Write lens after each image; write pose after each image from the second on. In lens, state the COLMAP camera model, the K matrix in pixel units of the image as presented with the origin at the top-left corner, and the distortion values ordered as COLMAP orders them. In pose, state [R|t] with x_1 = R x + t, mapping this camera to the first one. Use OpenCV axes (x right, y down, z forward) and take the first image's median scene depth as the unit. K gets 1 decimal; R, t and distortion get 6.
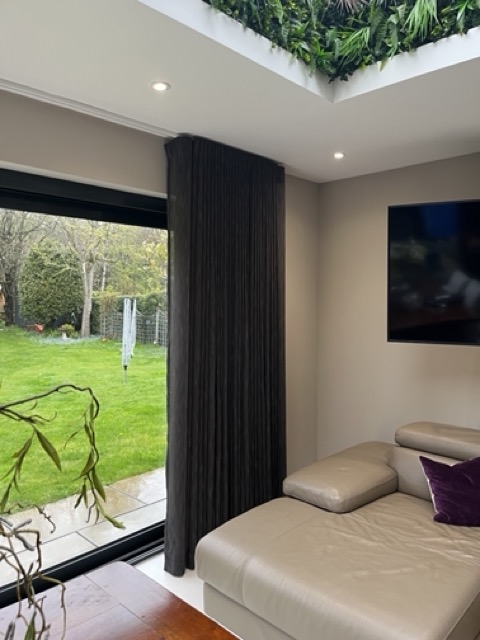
lens RADIAL K [[484.4, 0, 240.0], [0, 484.4, 320.0], [0, 0, 1]] dist [0.005560, -0.006127]
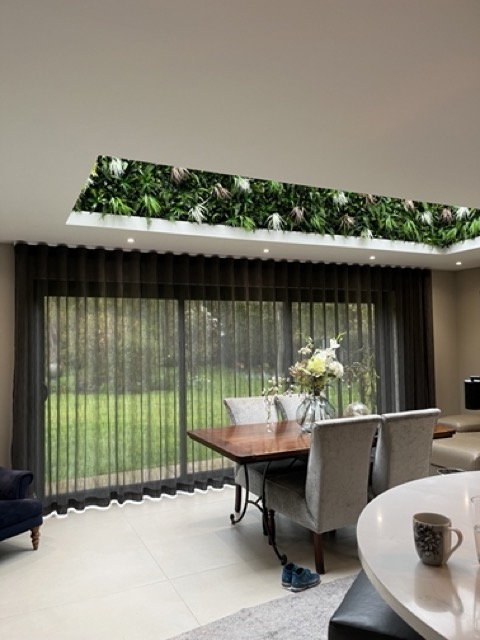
lens RADIAL K [[484.4, 0, 240.0], [0, 484.4, 320.0], [0, 0, 1]] dist [0.005560, -0.006127]
pose [[0.936783, -0.040475, -0.347563, 0.066976], [0.009329, 0.995823, -0.090824, 0.096277], [0.349787, 0.081840, 0.933248, -1.723472]]
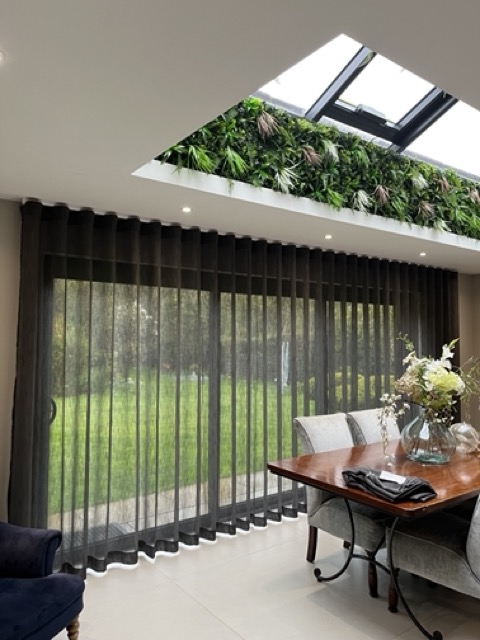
lens RADIAL K [[484.4, 0, 240.0], [0, 484.4, 320.0], [0, 0, 1]] dist [0.005560, -0.006127]
pose [[0.986720, -0.009894, -0.162132, -0.662919], [-0.004847, 0.995905, -0.090273, 0.058549], [0.162361, 0.089860, 0.982631, -1.454799]]
